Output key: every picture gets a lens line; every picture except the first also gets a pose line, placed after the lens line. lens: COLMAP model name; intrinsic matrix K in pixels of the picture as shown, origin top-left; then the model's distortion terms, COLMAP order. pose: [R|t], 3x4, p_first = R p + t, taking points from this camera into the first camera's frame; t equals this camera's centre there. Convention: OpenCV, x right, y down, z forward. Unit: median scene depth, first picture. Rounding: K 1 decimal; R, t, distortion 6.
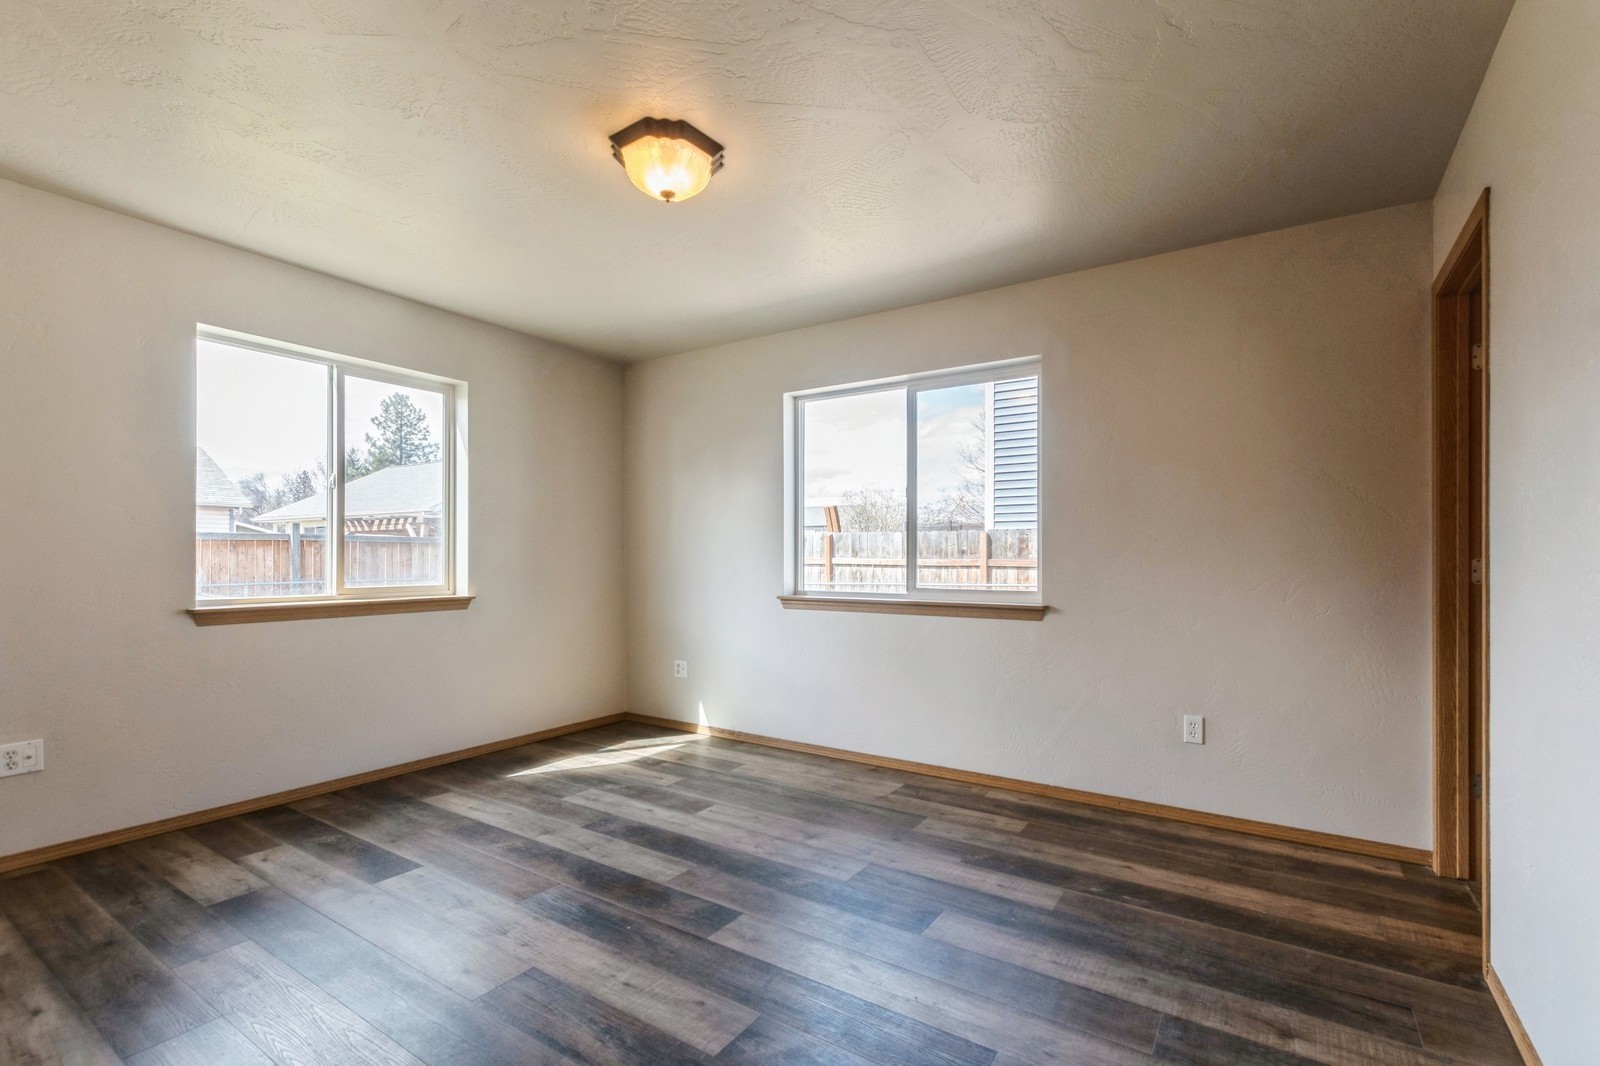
lens RADIAL K [[716.9, 0, 806.2], [0, 716.9, 548.2], [0, 0, 1]] dist [0.002076, -0.001109]
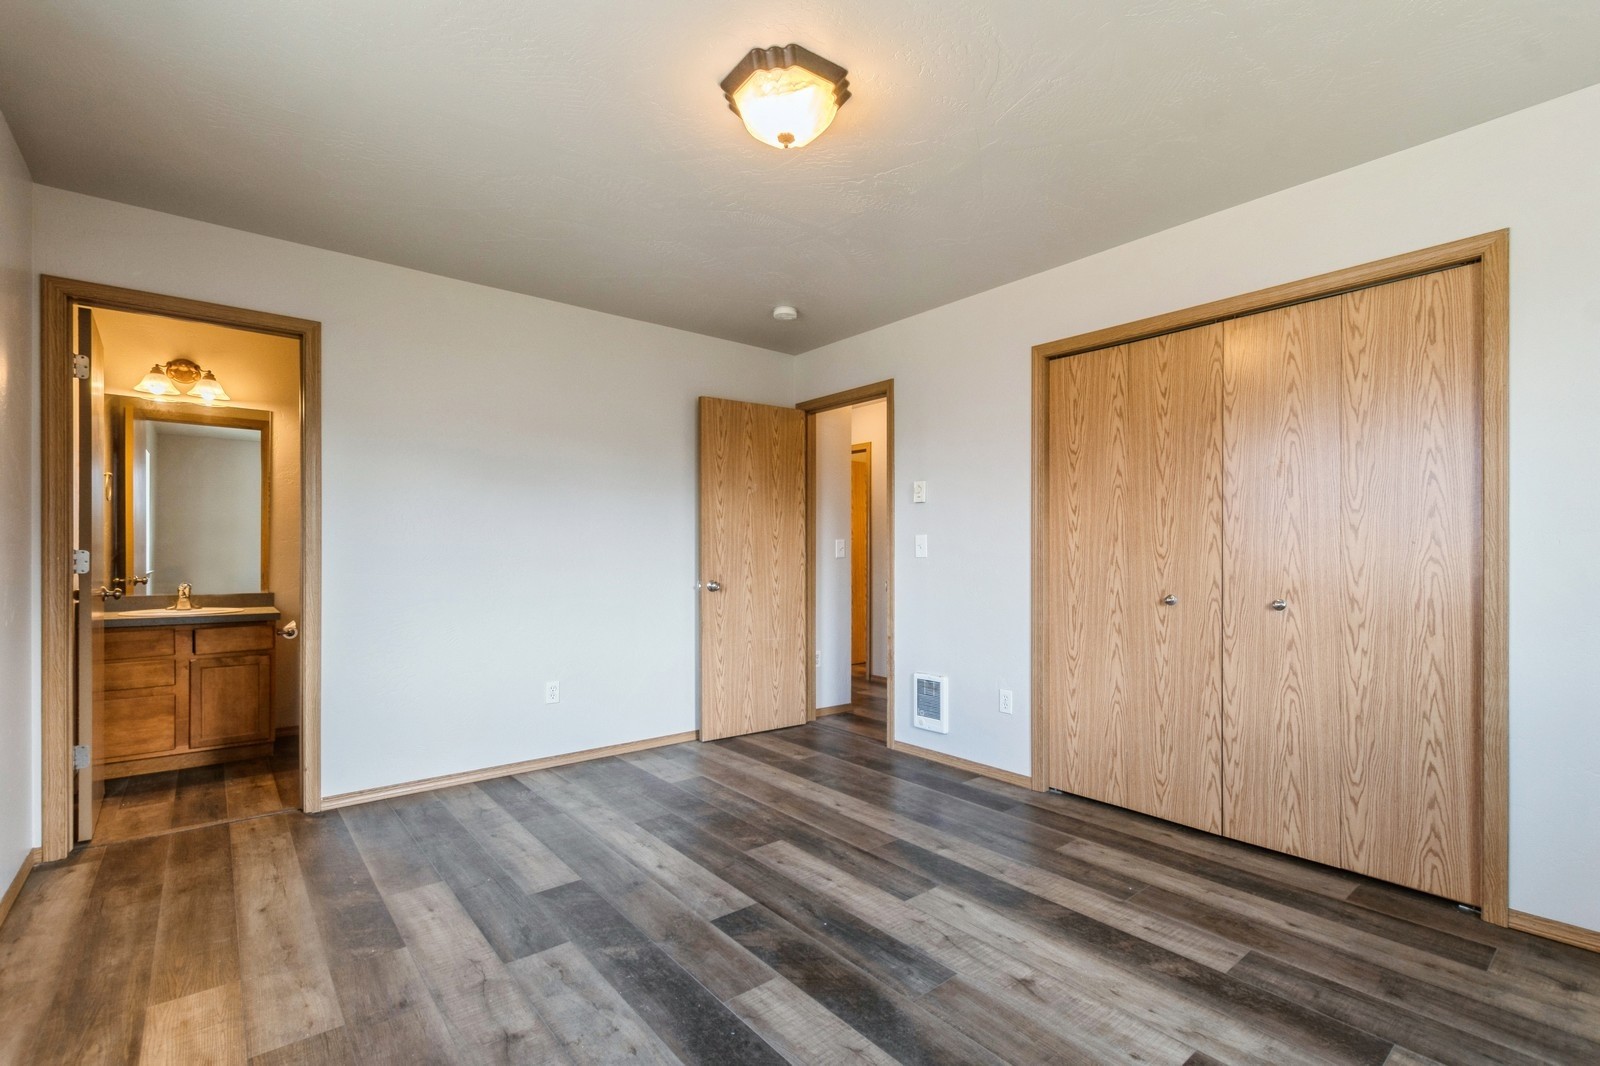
lens RADIAL K [[716.9, 0, 806.2], [0, 716.9, 548.2], [0, 0, 1]] dist [0.002076, -0.001109]
pose [[-0.956160, -0.003169, 0.292827, -0.492784], [-0.008257, 0.999836, -0.016141, 0.021431], [-0.292728, -0.017851, -0.956029, 1.894410]]
